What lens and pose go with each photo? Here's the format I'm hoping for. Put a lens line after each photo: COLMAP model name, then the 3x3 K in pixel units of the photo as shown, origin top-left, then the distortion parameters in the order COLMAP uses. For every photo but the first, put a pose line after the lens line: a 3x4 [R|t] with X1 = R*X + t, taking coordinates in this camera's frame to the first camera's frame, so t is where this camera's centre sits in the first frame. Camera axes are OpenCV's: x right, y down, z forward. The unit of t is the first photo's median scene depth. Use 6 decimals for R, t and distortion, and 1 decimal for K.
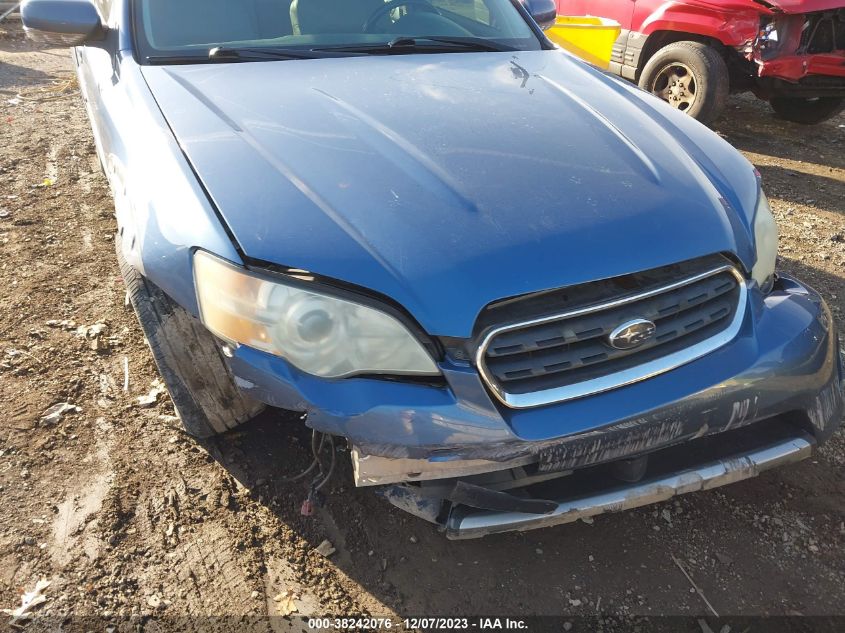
lens RADIAL K [[668.9, 0, 422.5], [0, 668.9, 316.5], [0, 0, 1]] dist [0.003370, -0.001989]
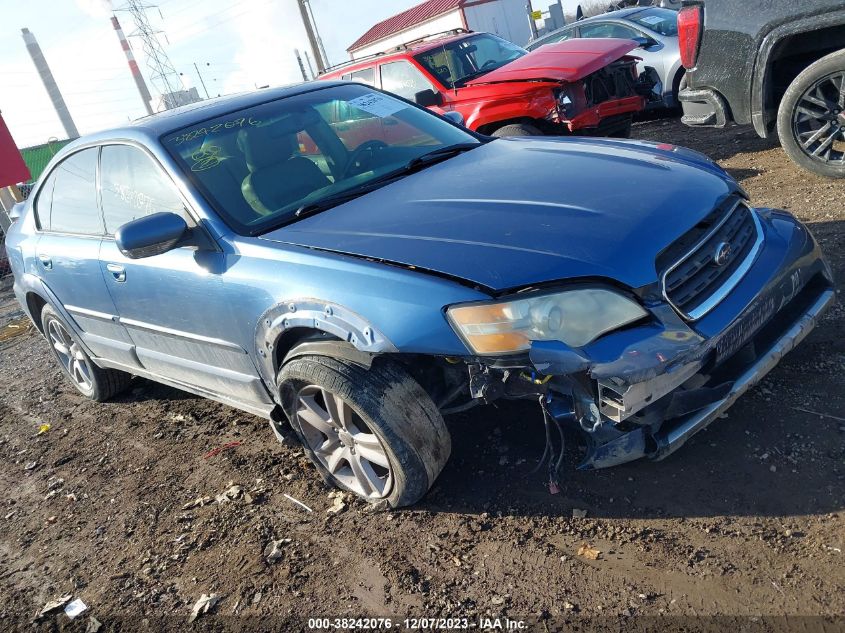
lens RADIAL K [[652.7, 0, 434.9], [0, 652.7, 318.0], [0, 0, 1]] dist [0.010650, 0.000320]
pose [[0.894994, -0.373332, 0.244152, -0.508114], [0.413083, 0.900218, -0.137730, 0.068442], [-0.168371, 0.224123, 0.959906, -0.196611]]
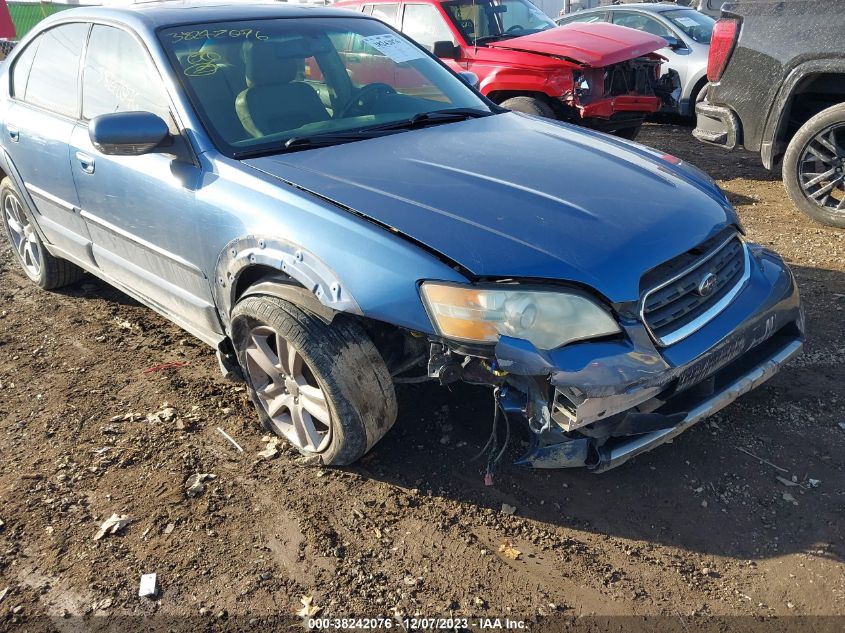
lens RADIAL K [[652.7, 0, 434.9], [0, 652.7, 318.0], [0, 0, 1]] dist [0.010650, 0.000320]
pose [[0.941840, -0.197267, 0.272071, -0.495026], [0.220266, 0.973806, -0.056438, 0.034883], [-0.253811, 0.113083, 0.960621, -0.164106]]
